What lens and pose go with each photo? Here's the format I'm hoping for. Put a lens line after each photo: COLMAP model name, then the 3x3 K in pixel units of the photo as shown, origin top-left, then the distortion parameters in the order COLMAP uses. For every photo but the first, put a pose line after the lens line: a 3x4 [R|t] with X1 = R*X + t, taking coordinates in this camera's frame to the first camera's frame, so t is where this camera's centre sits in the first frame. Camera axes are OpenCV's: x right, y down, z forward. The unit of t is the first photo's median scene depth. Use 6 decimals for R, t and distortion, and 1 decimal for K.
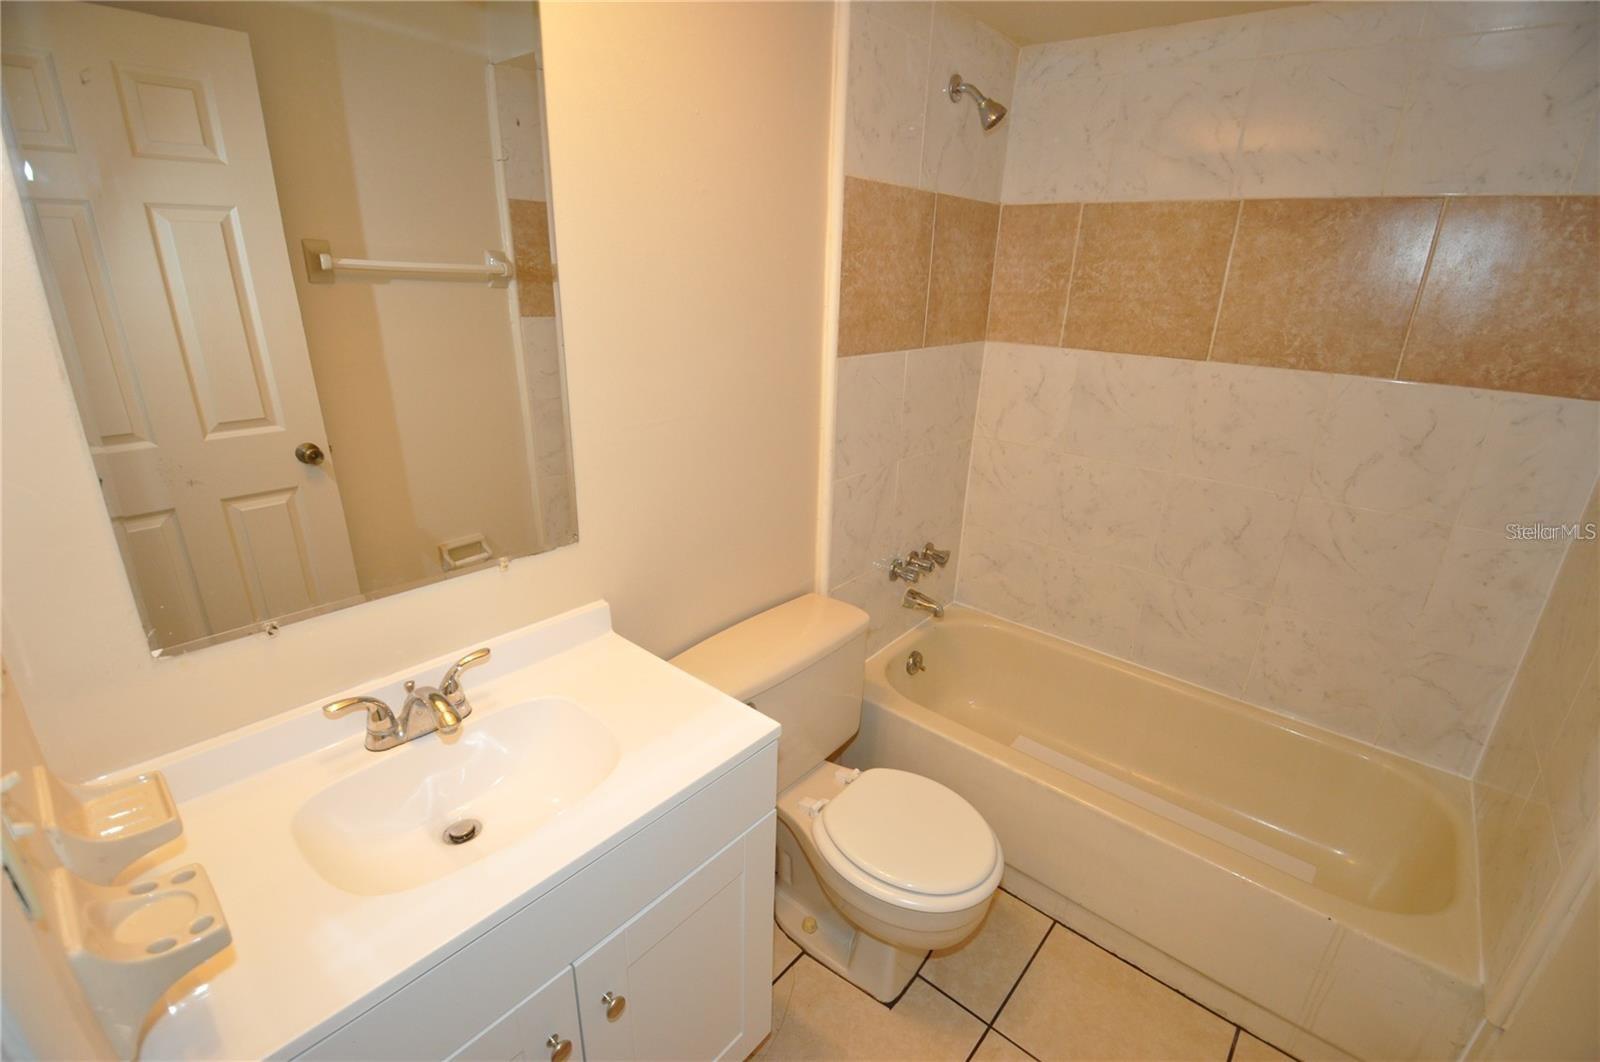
lens RADIAL K [[703.0, 0, 775.5], [0, 703.0, 532.9], [0, 0, 1]] dist [-0.001108, -0.013521]
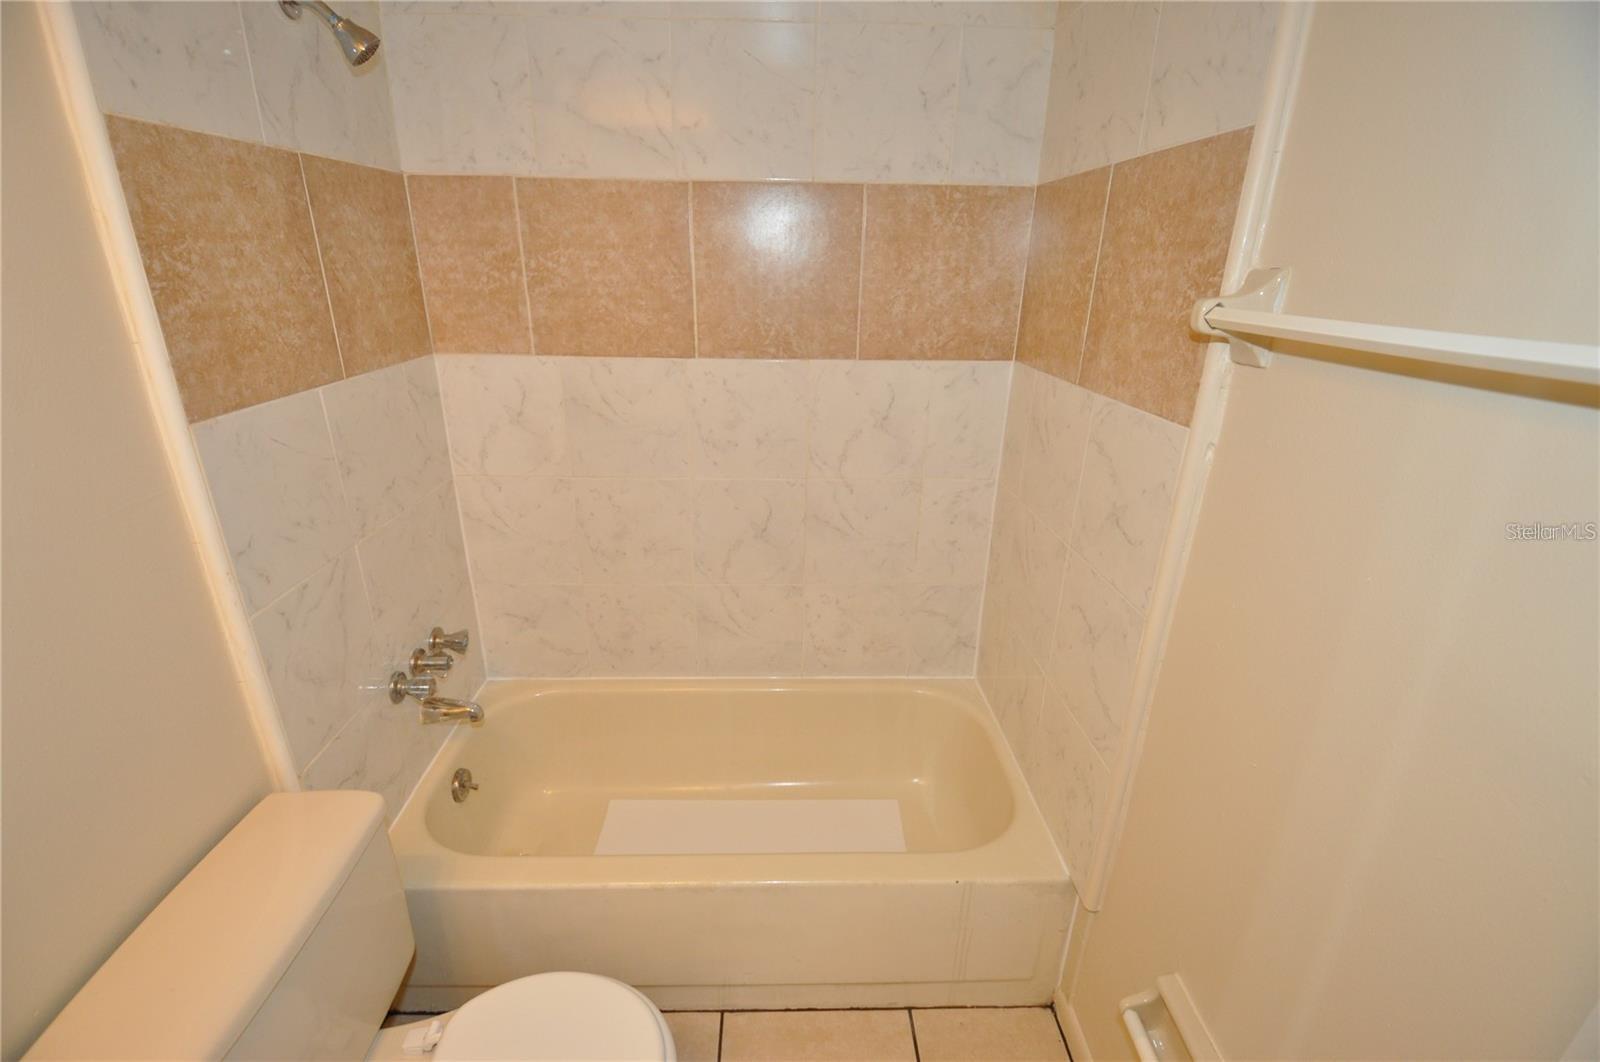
lens RADIAL K [[721.9, 0, 800.0], [0, 721.9, 531.0], [0, 0, 1]] dist [0.025165, -0.038694]
pose [[0.729753, -0.255233, 0.634284, 0.049885], [0.245048, 0.963714, 0.105864, -0.090474], [-0.638288, 0.078175, 0.765818, 0.194323]]
